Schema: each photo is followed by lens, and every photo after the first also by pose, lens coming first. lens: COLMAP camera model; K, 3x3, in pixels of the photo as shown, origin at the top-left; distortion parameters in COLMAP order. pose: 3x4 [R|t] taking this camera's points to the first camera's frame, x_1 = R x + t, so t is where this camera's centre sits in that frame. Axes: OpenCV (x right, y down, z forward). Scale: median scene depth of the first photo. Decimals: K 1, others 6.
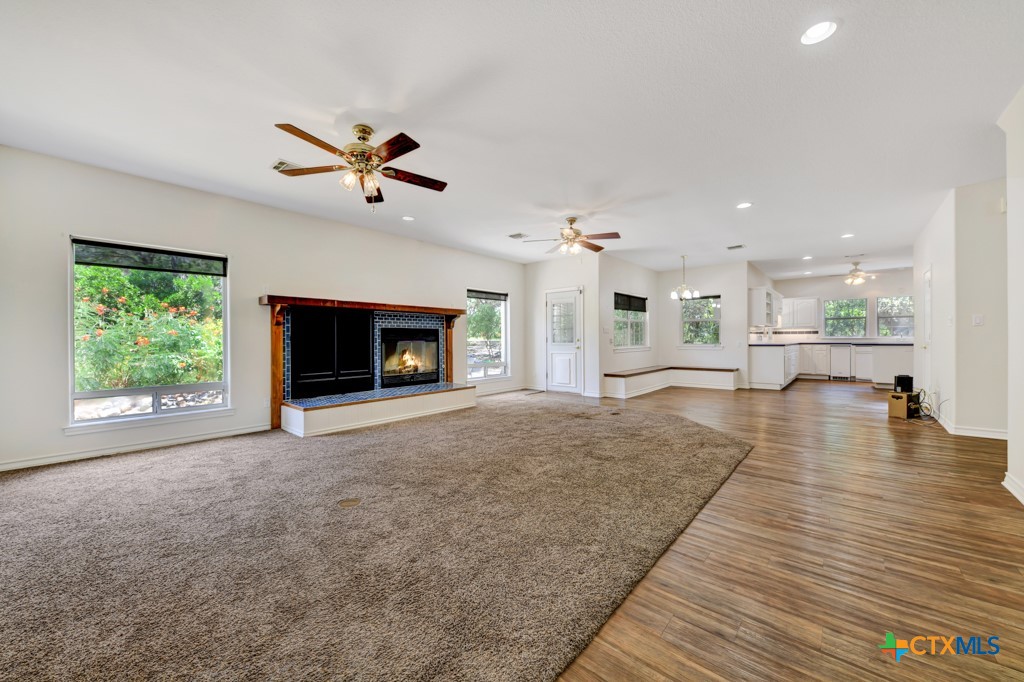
lens RADIAL K [[369.0, 0, 512.0], [0, 369.0, 341.0], [0, 0, 1]] dist [0.001729, 0.000097]
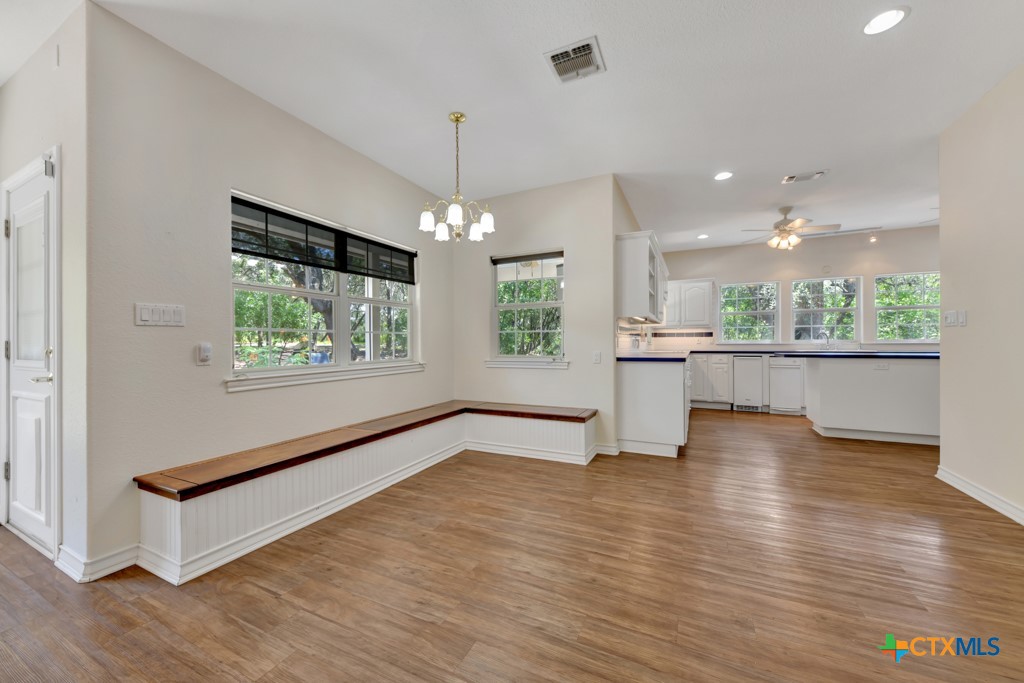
lens RADIAL K [[369.0, 0, 512.0], [0, 369.0, 341.5], [0, 0, 1]] dist [0.001729, 0.000097]
pose [[0.960277, 0.002134, 0.279040, 0.367667], [0.000690, 0.999950, -0.010021, -0.005716], [-0.279047, 0.009815, 0.960227, 0.563836]]
